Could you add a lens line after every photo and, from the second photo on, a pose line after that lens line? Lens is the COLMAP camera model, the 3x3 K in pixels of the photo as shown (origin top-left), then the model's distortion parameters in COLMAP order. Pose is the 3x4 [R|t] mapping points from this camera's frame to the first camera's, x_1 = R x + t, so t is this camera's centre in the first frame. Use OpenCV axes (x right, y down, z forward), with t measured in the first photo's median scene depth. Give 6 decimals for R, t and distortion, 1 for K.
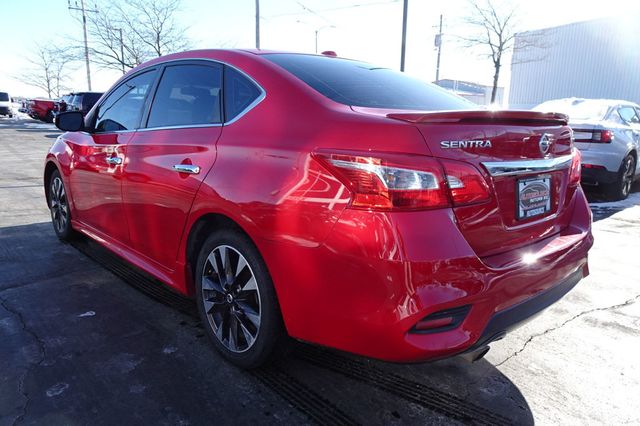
lens RADIAL K [[461.8, 0, 320.1], [0, 461.8, 217.3], [0, 0, 1]] dist [0.018460, -0.014056]
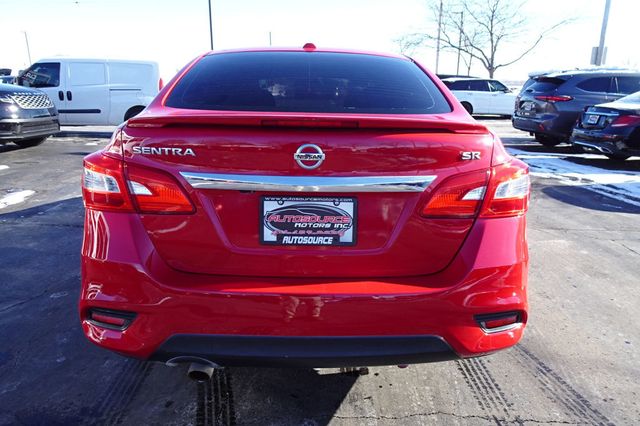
lens RADIAL K [[461.8, 0, 318.9], [0, 461.8, 209.4], [0, 0, 1]] dist [0.018460, -0.014056]
pose [[0.749133, 0.150701, -0.645049, 1.038369], [-0.133779, 0.988132, 0.075489, -0.133481], [0.648770, 0.029743, 0.760403, 0.415249]]
